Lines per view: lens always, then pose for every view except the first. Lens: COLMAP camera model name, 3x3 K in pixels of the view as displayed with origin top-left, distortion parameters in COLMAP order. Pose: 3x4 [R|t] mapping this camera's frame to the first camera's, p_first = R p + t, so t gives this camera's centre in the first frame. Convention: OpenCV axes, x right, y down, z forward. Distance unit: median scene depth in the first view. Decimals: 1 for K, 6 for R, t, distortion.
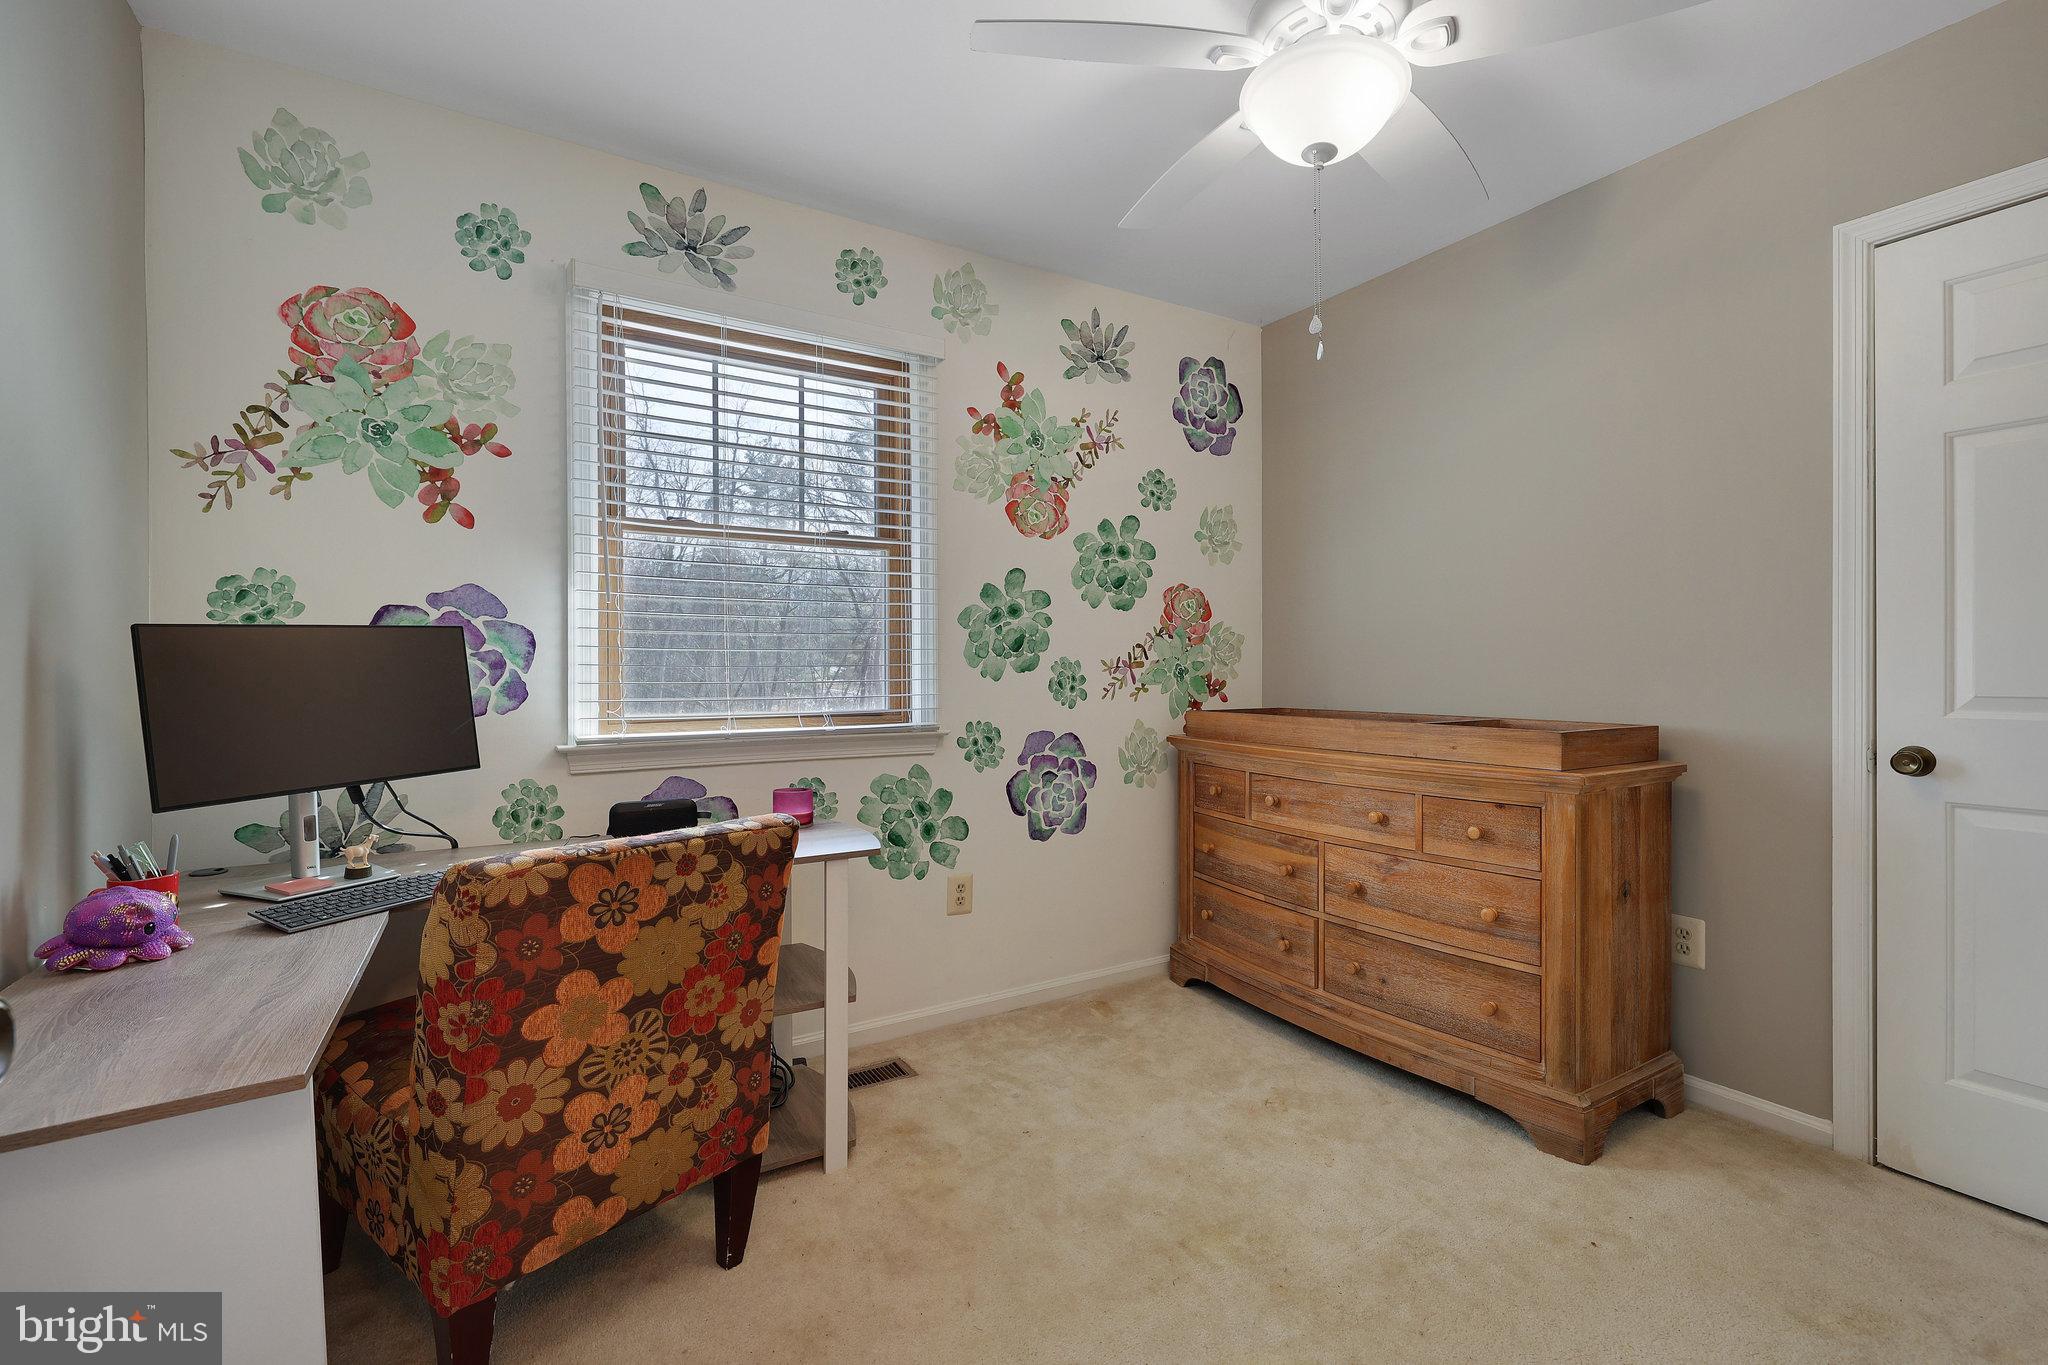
lens RADIAL K [[909.7, 0, 1029.0], [0, 909.7, 674.4], [0, 0, 1]] dist [0.001857, -0.000383]
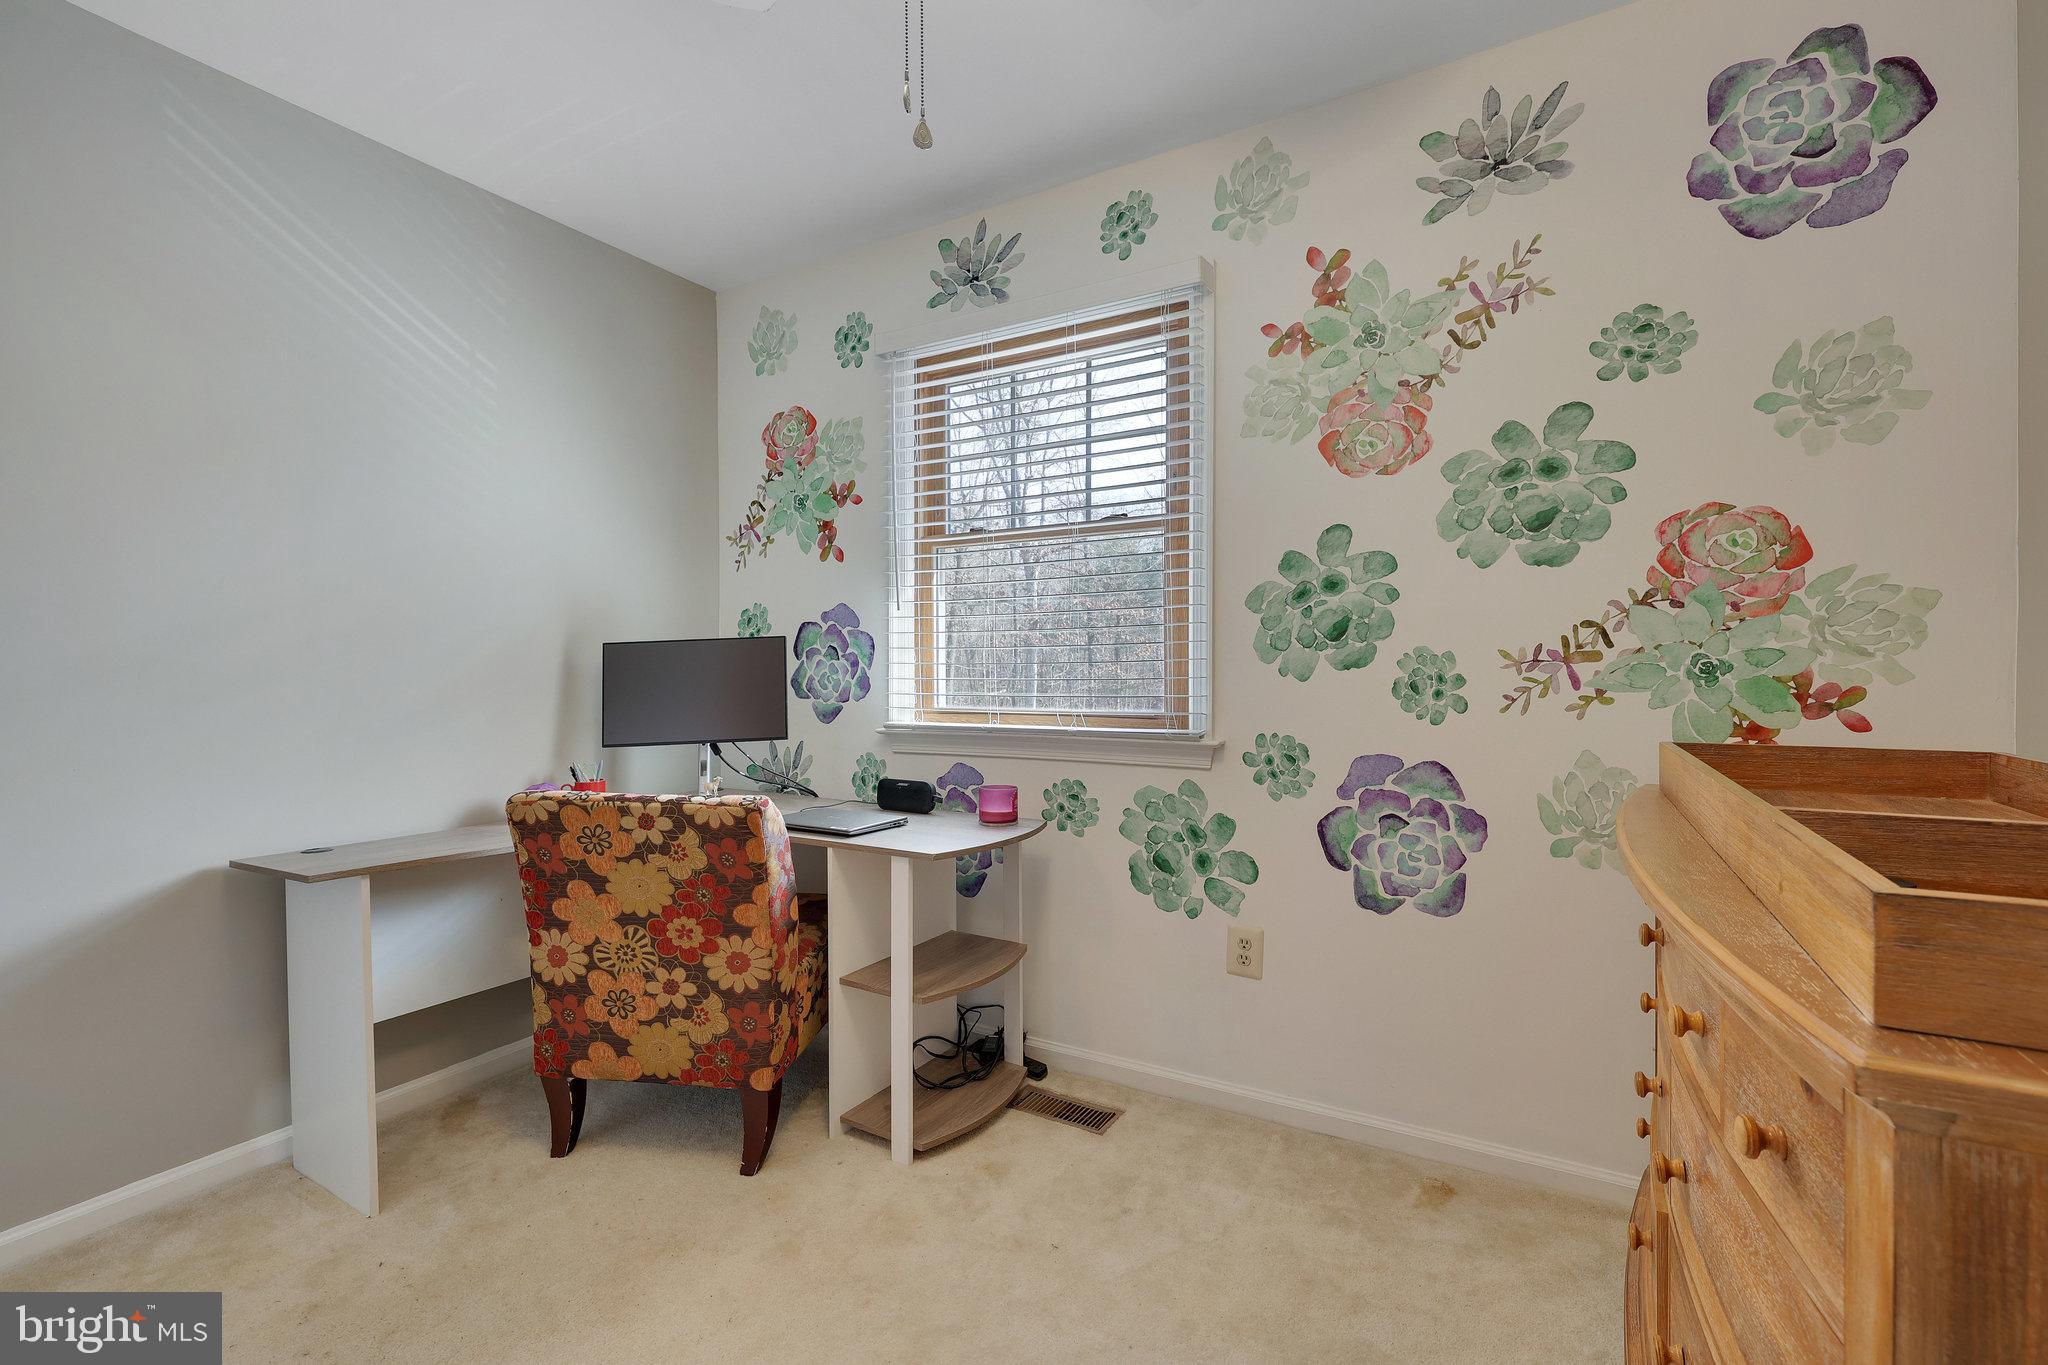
lens RADIAL K [[909.7, 0, 1029.0], [0, 909.7, 674.4], [0, 0, 1]] dist [0.001857, -0.000383]
pose [[0.464222, 0.007555, -0.885687, 0.534860], [-0.000811, 0.999967, 0.008105, -0.004282], [0.885719, -0.003044, 0.464213, 0.472243]]
